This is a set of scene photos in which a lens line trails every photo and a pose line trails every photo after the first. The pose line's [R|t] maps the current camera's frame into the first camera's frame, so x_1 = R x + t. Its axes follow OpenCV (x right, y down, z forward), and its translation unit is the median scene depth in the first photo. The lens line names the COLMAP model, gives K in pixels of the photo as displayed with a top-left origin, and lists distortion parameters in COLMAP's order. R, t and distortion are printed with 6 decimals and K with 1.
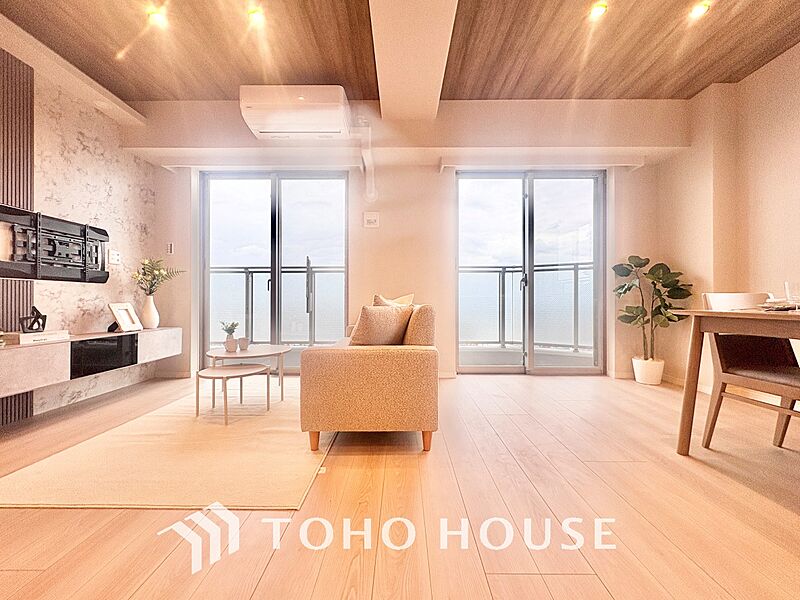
lens RADIAL K [[318.7, 0, 400.0], [0, 318.7, 300.0], [0, 0, 1]] dist [-0.000517, 0.000654]
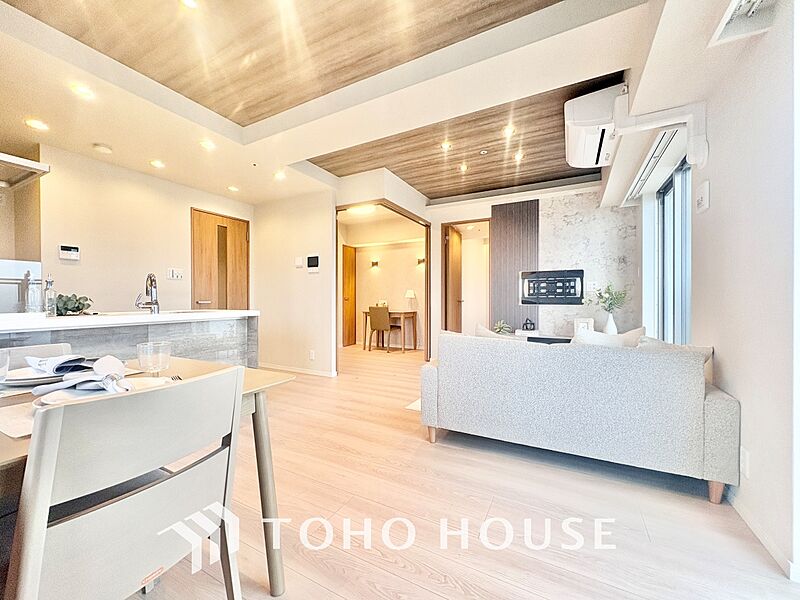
lens RADIAL K [[318.7, 0, 400.0], [0, 318.7, 300.0], [0, 0, 1]] dist [-0.000517, 0.000654]
pose [[-0.468762, 0.004976, -0.883311, 0.756908], [0.002645, 0.999988, 0.004229, -0.076013], [0.883321, -0.000354, -0.468769, 0.858770]]
